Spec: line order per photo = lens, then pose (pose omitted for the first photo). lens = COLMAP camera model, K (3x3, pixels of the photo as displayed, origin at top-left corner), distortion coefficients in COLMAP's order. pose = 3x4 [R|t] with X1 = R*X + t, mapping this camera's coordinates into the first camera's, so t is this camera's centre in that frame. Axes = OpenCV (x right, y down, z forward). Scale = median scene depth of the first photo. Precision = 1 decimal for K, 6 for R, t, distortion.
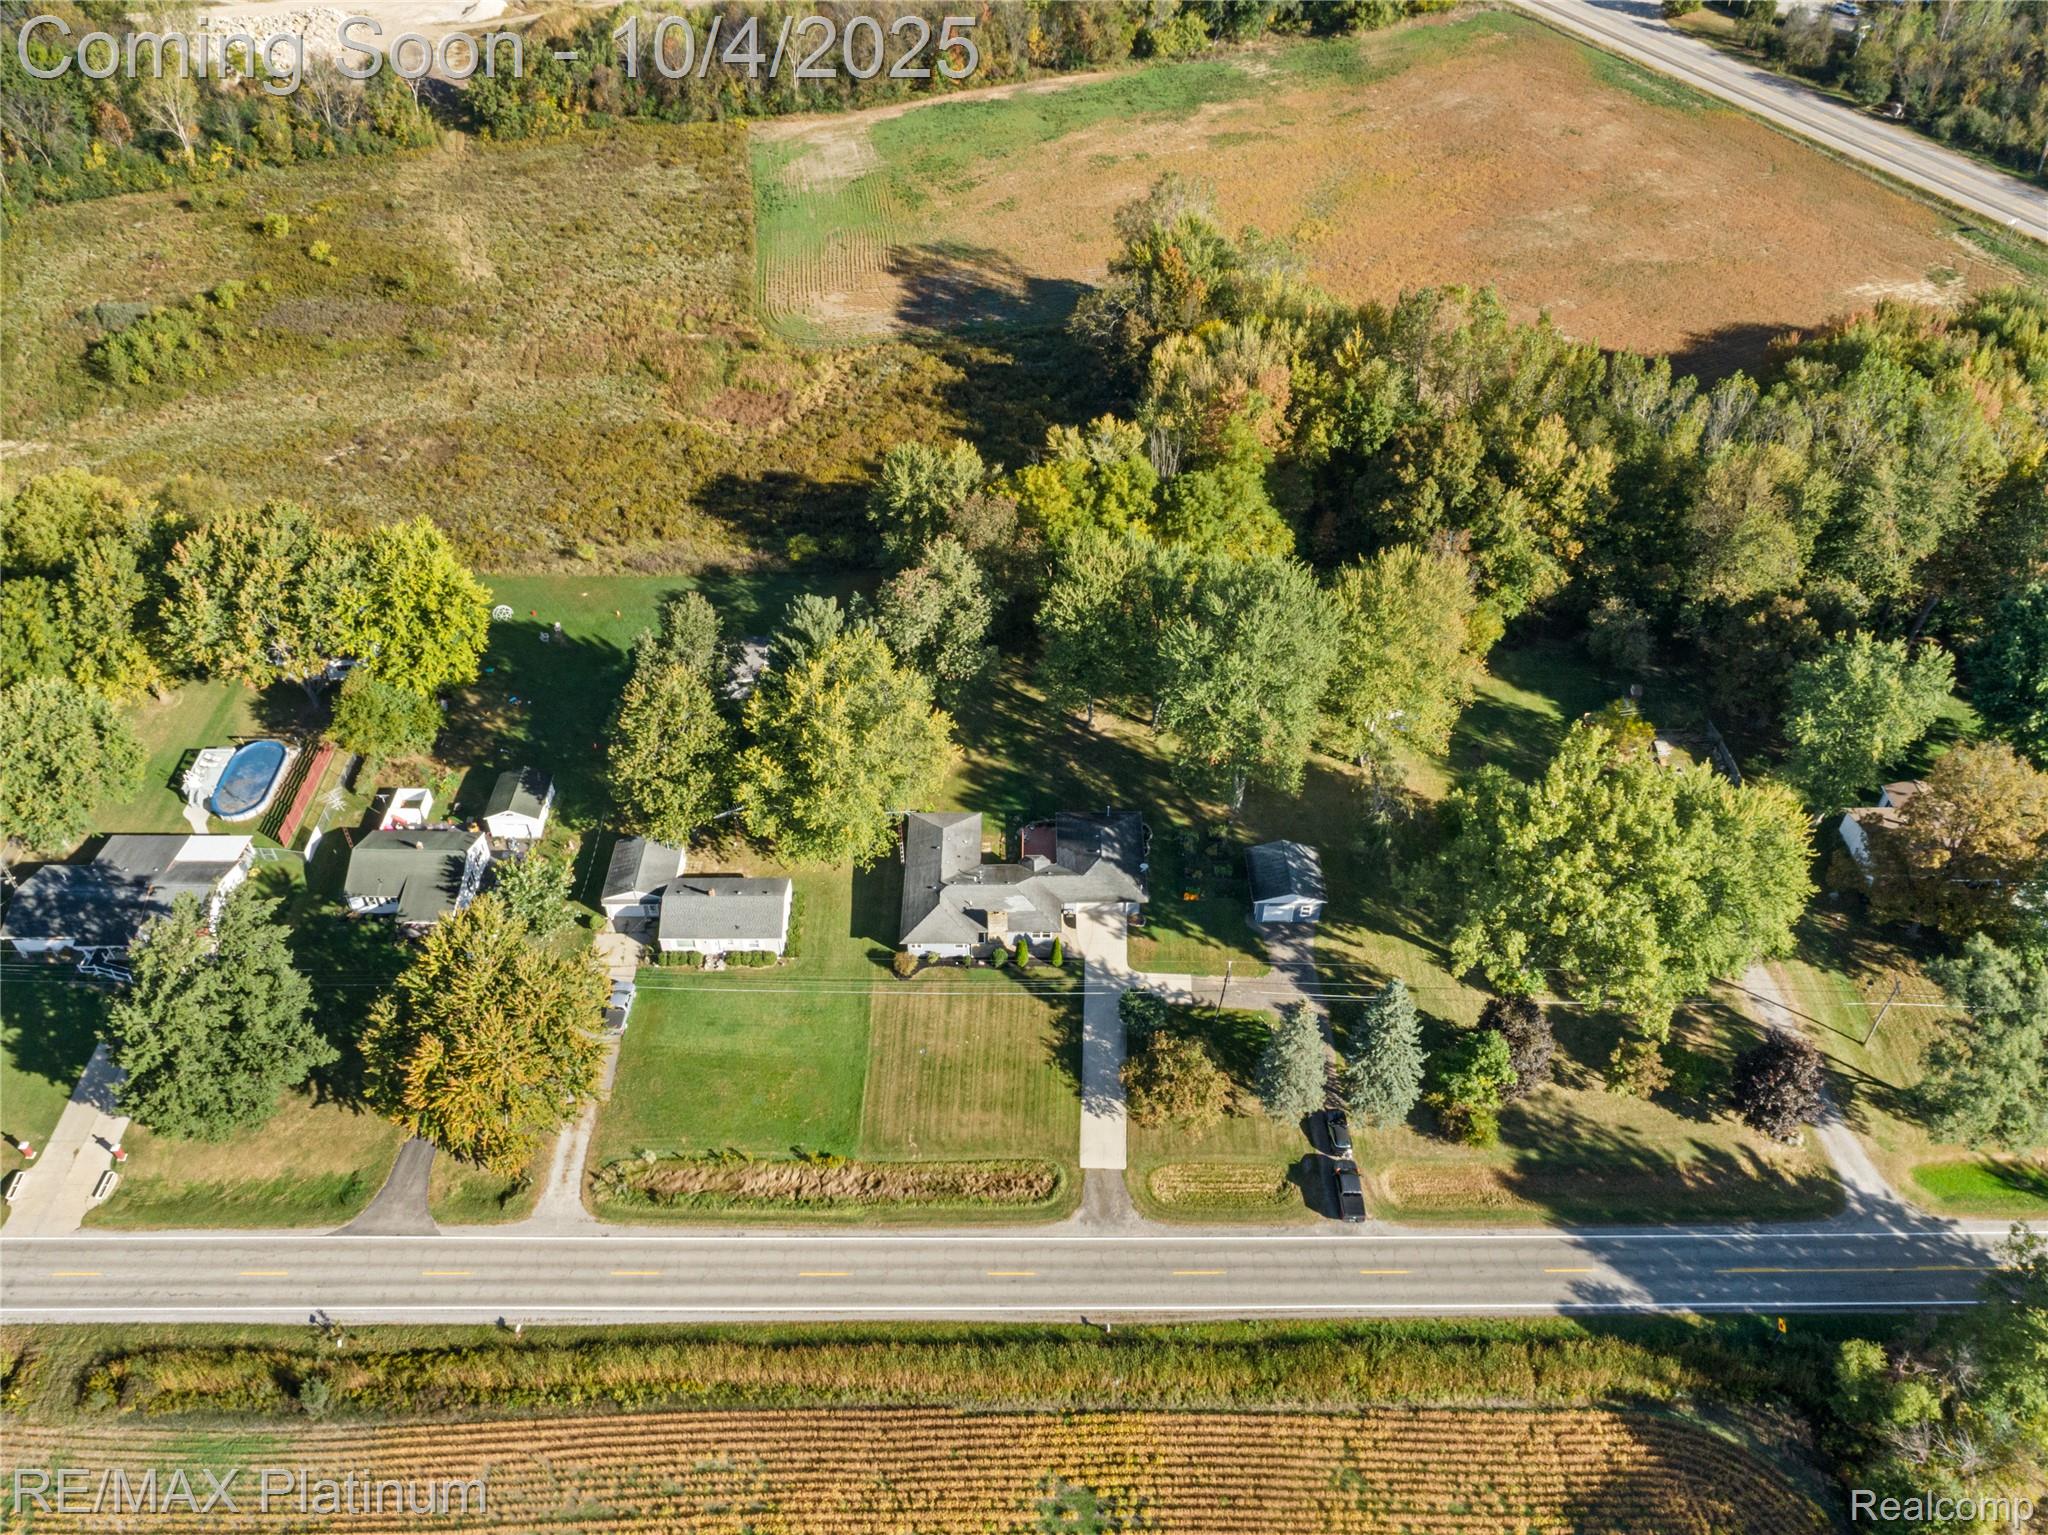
lens RADIAL K [[1540.0, 0, 1029.5], [0, 1540.0, 765.9], [0, 0, 1]] dist [-0.018887, 0.013289]
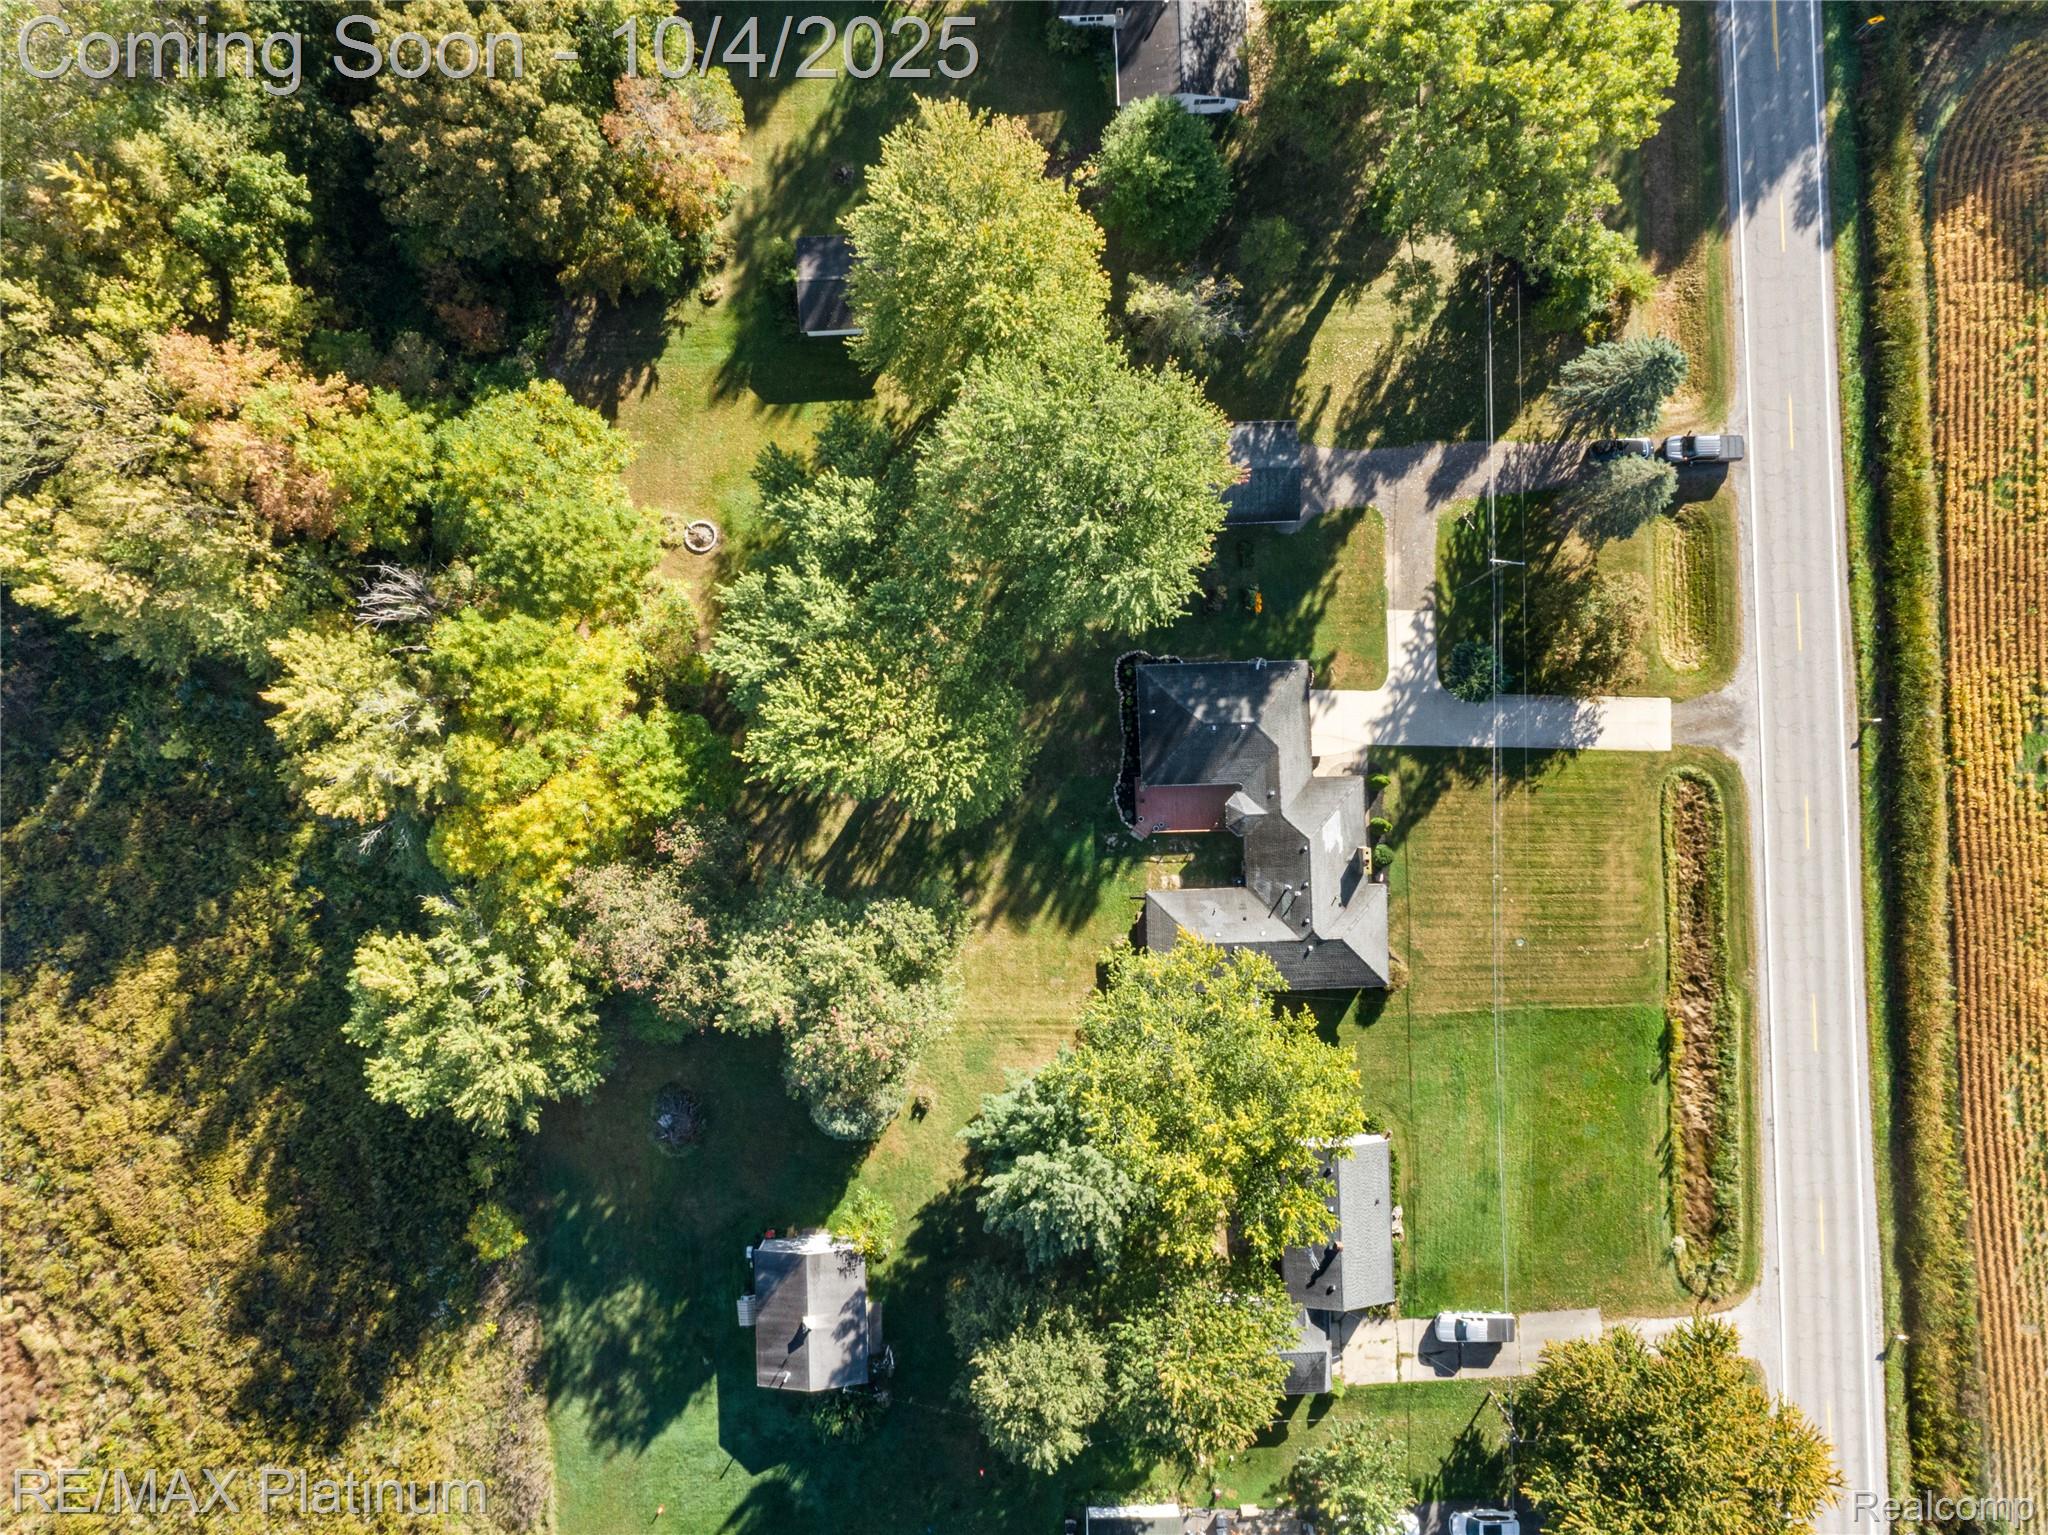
lens RADIAL K [[1540.0, 0, 1023.5], [0, 1540.0, 781.7], [0, 0, 1]] dist [-0.018887, 0.013289]
pose [[-0.027806, -0.999581, 0.008038, 0.018098], [0.675122, -0.012849, 0.737594, -0.631689], [-0.737182, 0.025936, 0.675197, 0.674332]]
